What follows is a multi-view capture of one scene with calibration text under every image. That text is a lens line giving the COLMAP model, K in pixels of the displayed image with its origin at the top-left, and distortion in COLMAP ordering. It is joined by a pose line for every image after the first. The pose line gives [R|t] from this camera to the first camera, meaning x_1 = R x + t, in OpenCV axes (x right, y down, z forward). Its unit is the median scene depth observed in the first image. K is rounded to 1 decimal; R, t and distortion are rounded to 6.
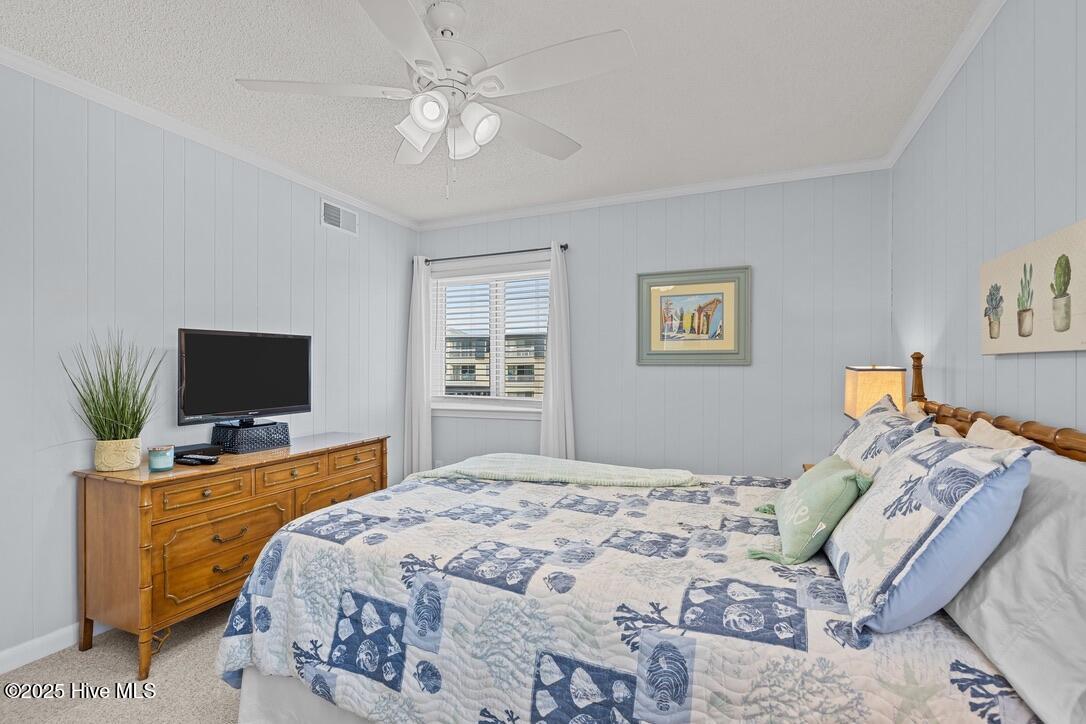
lens RADIAL K [[497.8, 0, 543.7], [0, 497.8, 378.5], [0, 0, 1]] dist [0.000000, -0.000003]
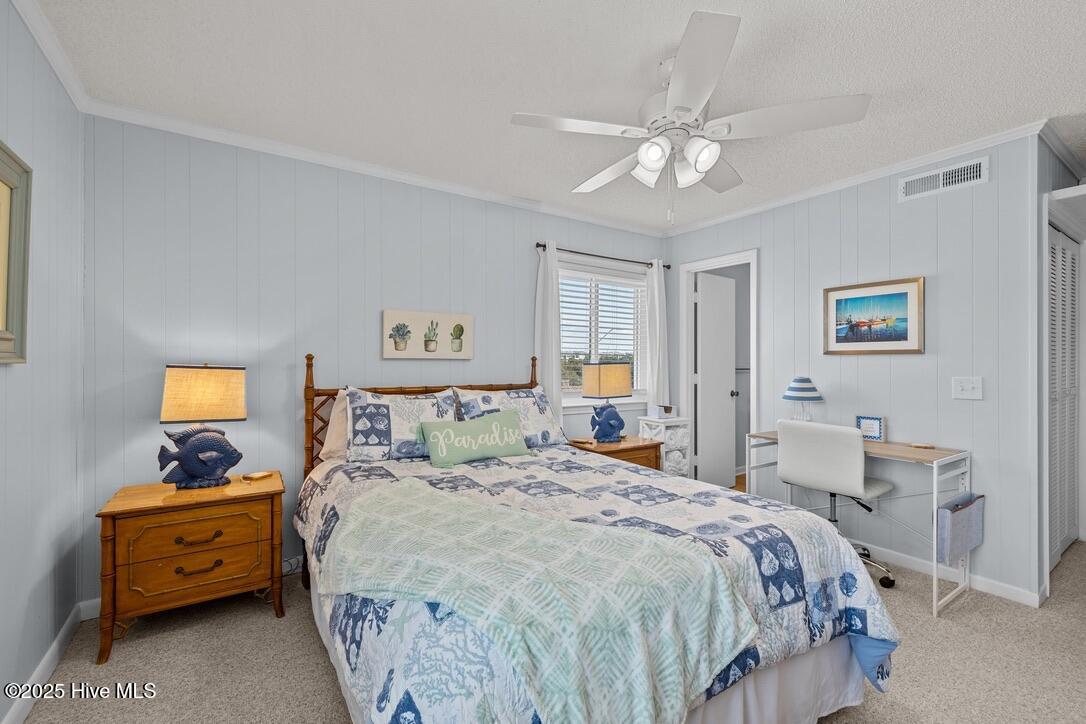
lens RADIAL K [[463.4, 0, 539.4], [0, 463.4, 375.6], [0, 0, 1]] dist [-0.000891, 0.000034]
pose [[-0.834544, 0.014530, 0.550750, -0.251605], [0.013210, 0.999892, -0.006362, 0.012815], [-0.550783, 0.001966, -0.834646, 1.876028]]
